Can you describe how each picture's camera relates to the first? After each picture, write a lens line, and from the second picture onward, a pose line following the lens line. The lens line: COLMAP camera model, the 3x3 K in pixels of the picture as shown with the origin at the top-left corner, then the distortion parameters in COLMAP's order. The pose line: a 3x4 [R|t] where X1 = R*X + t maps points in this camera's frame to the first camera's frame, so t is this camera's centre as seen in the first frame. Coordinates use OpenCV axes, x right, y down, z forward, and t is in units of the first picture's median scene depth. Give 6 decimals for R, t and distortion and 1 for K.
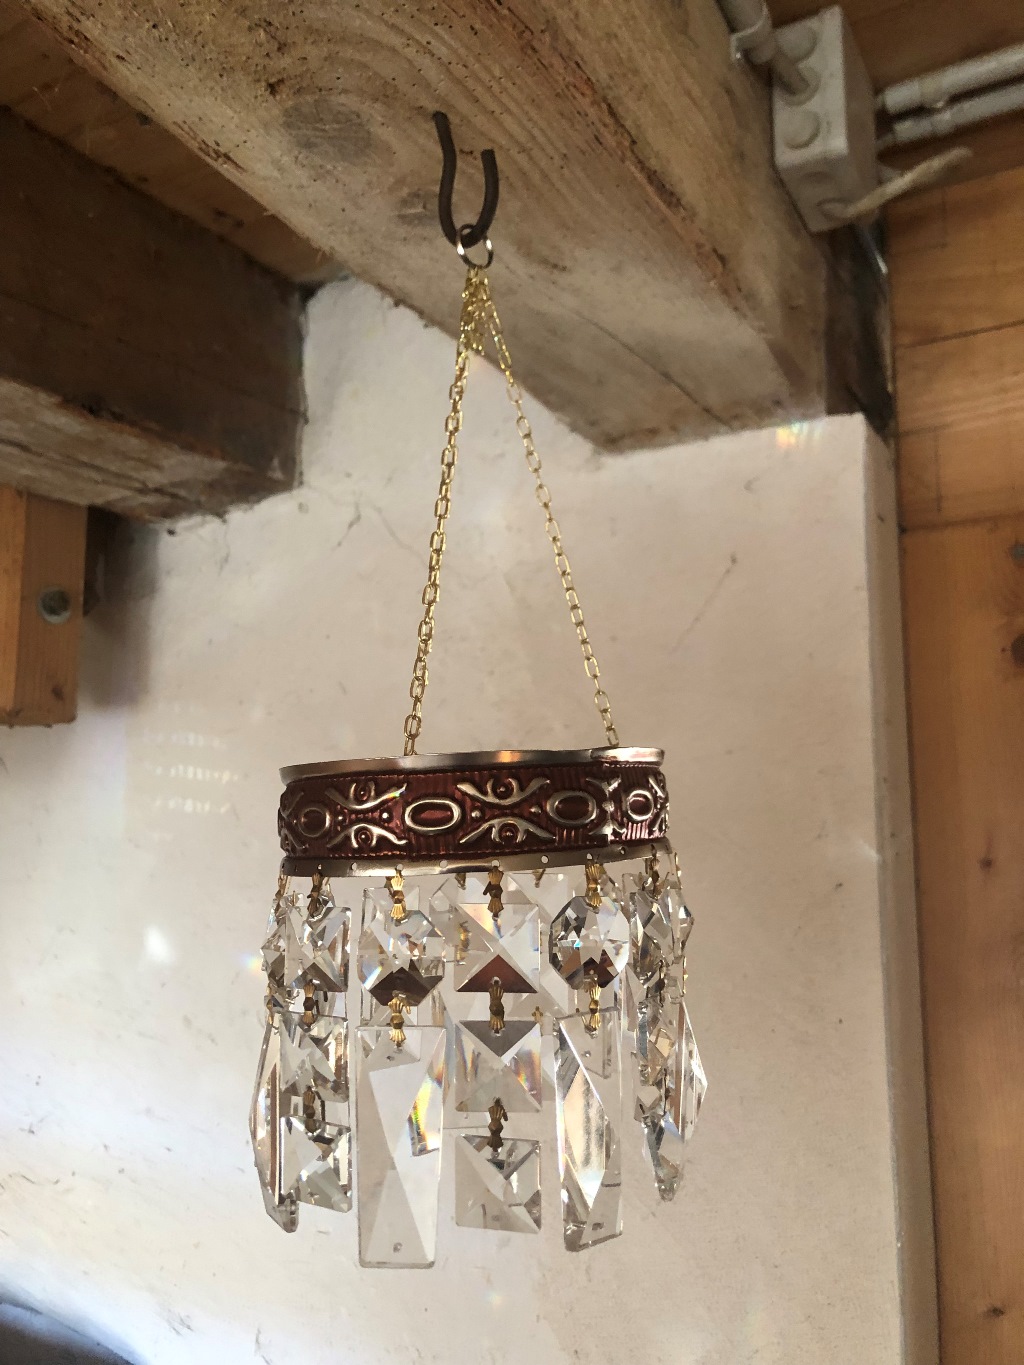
lens RADIAL K [[1153.7, 0, 500.2], [0, 1153.7, 672.9], [0, 0, 1]] dist [-0.003302, 0.022152]
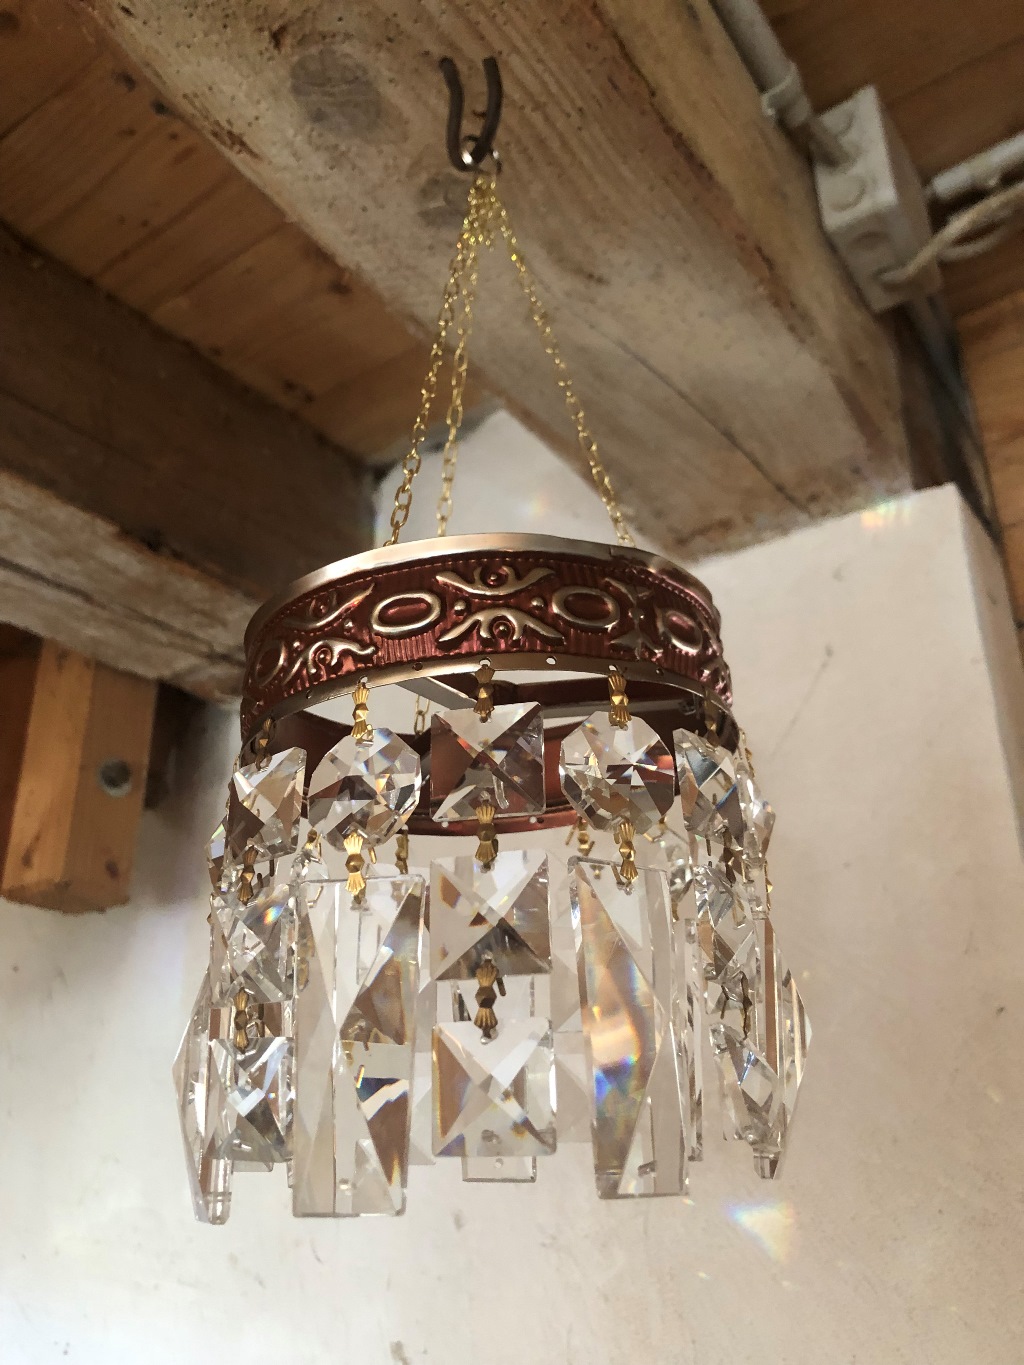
lens RADIAL K [[1153.7, 0, 492.7], [0, 1153.7, 683.3], [0, 0, 1]] dist [-0.003302, 0.022152]
pose [[0.993250, -0.051859, -0.103755, 0.037141], [0.020869, 0.959788, -0.279948, 0.182030], [0.114100, 0.275893, 0.954392, 0.127949]]
